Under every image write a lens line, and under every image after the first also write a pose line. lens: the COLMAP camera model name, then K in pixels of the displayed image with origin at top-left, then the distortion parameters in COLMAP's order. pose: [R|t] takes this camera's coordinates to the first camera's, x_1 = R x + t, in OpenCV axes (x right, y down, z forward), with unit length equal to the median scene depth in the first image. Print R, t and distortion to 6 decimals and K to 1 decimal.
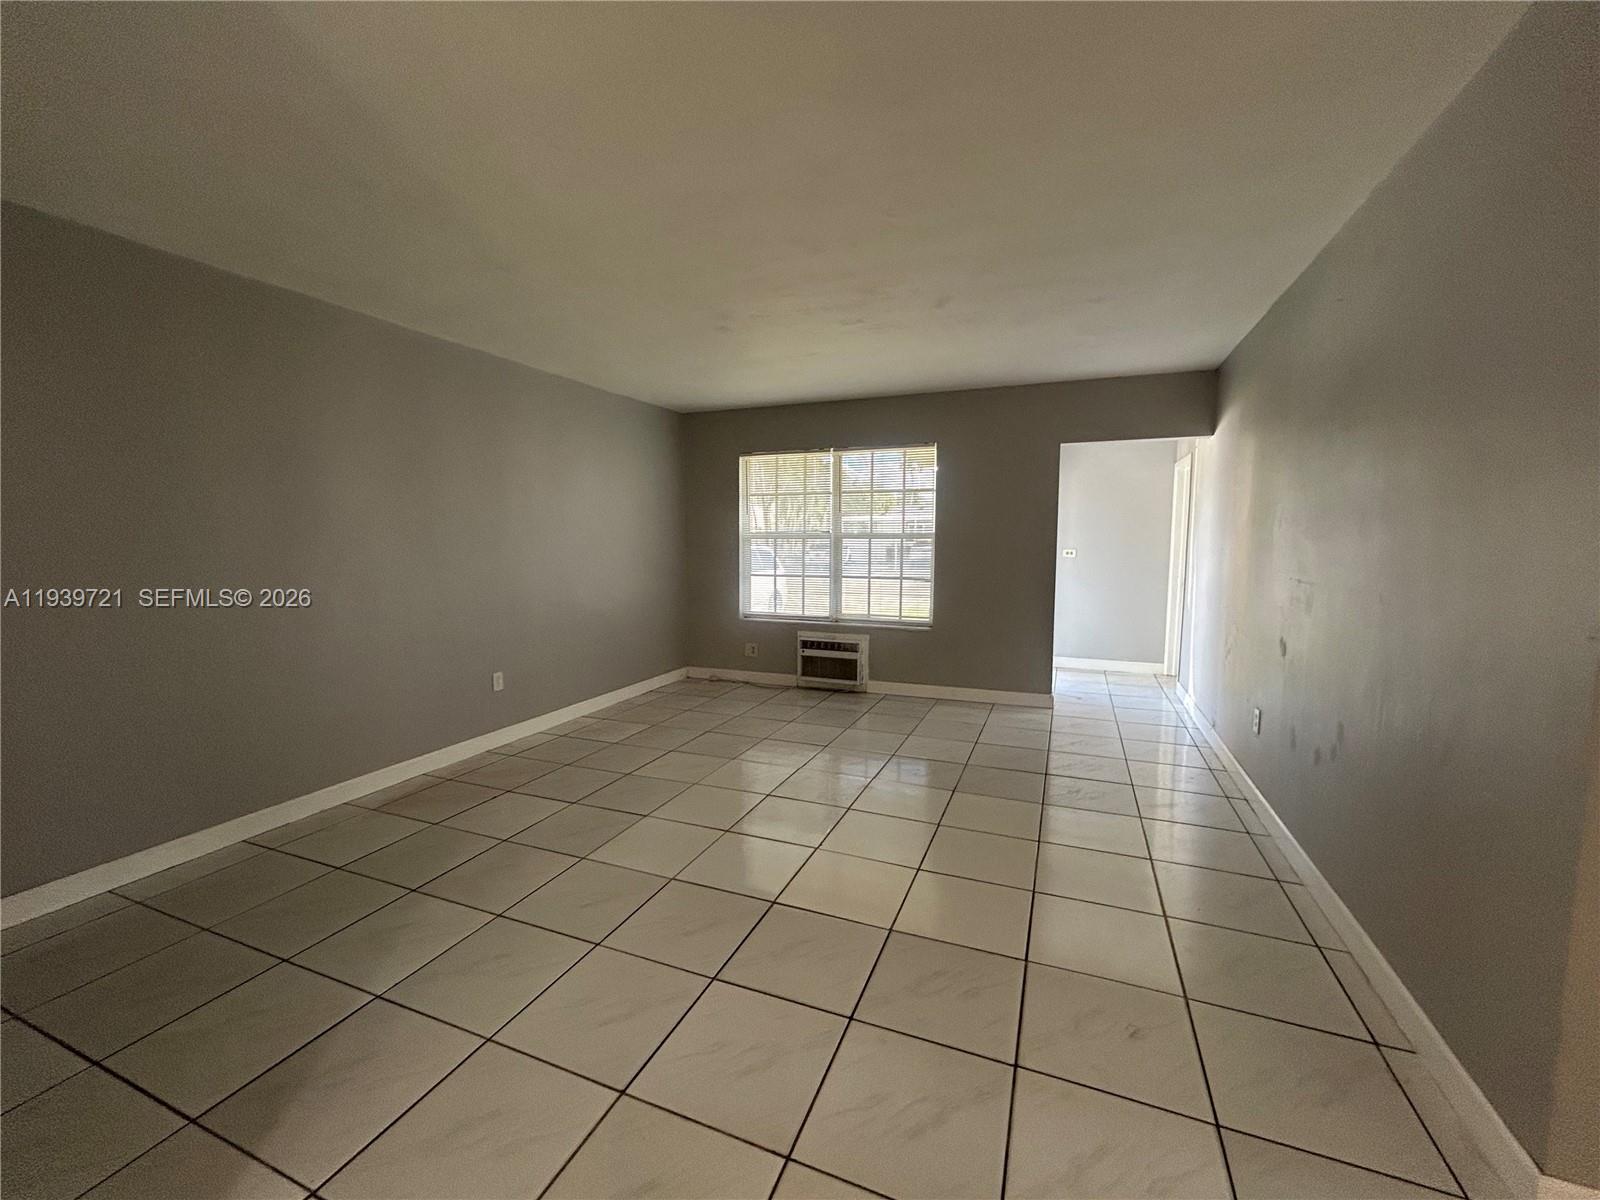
lens RADIAL K [[671.7, 0, 776.2], [0, 671.7, 583.7], [0, 0, 1]] dist [-0.001327, 0.000700]
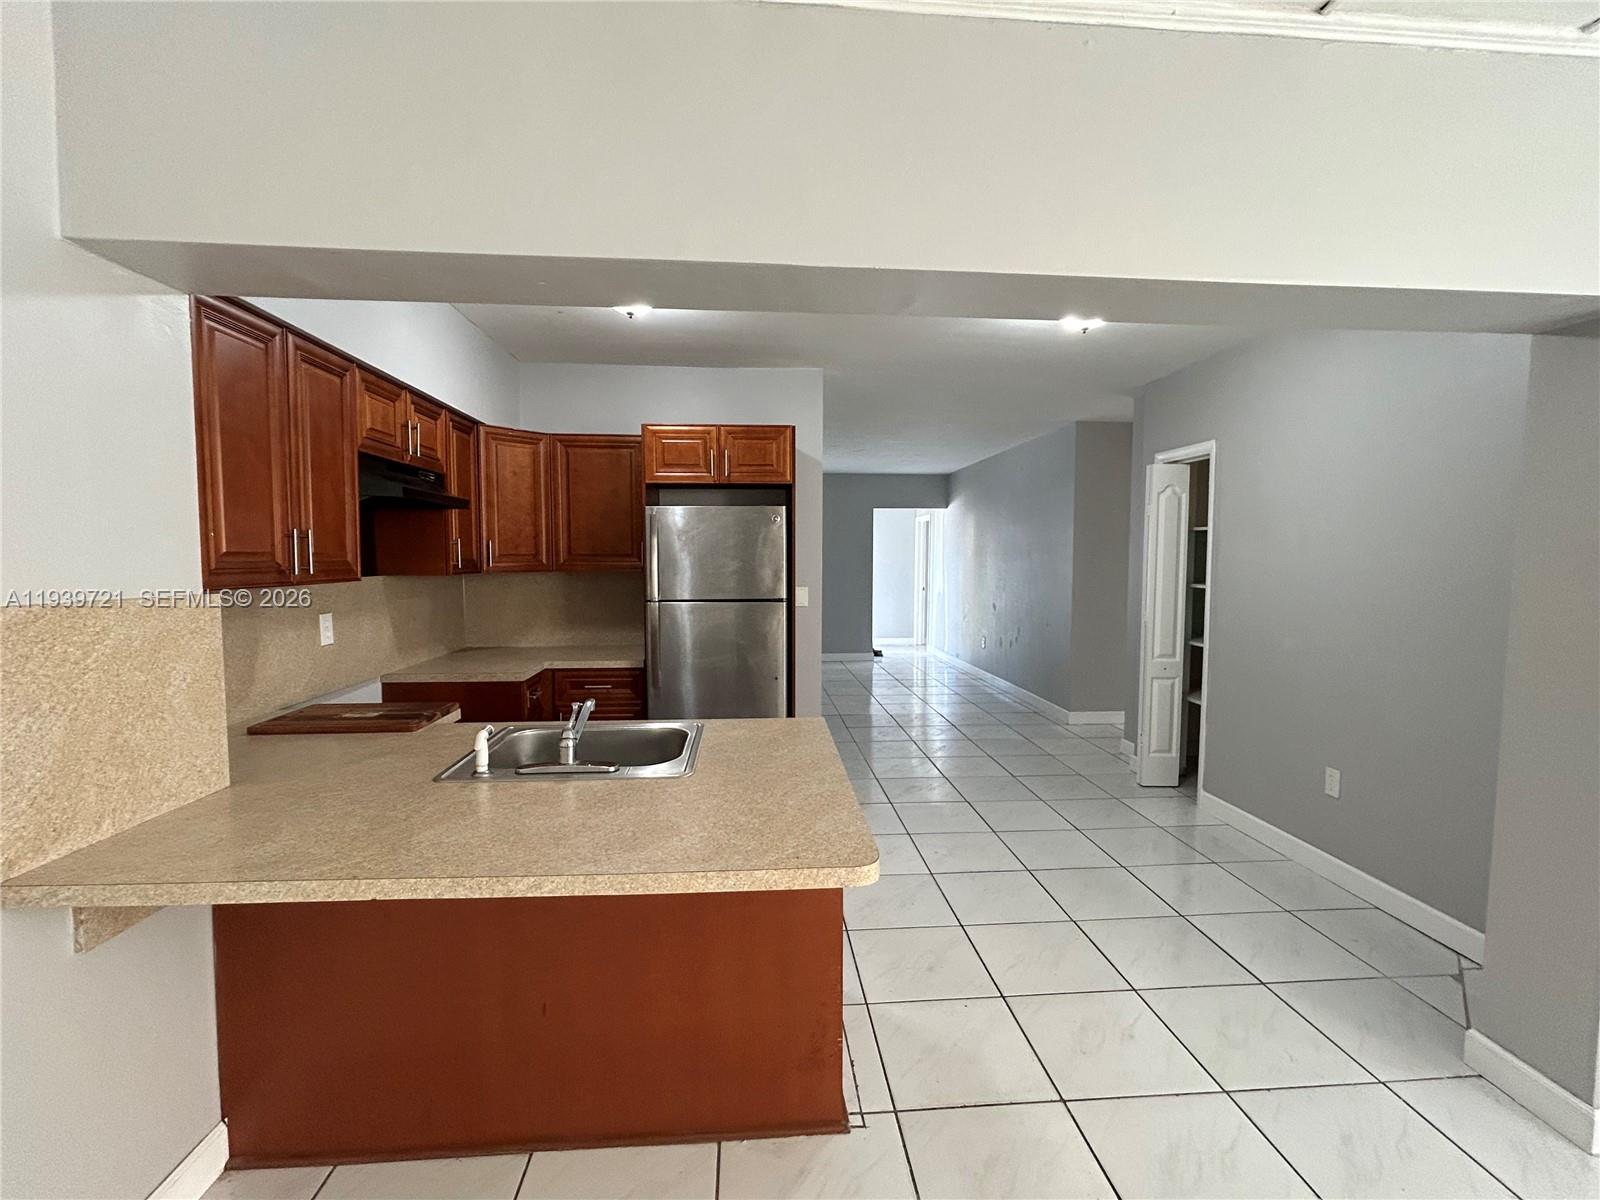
lens RADIAL K [[700.4, 0, 807.0], [0, 700.4, 594.1], [0, 0, 1]] dist [-0.000104, 0.002452]
pose [[0.888891, -0.021162, 0.457630, -0.499628], [0.029566, 0.999500, -0.011209, 0.026865], [-0.457164, 0.023494, 0.889072, -0.469690]]
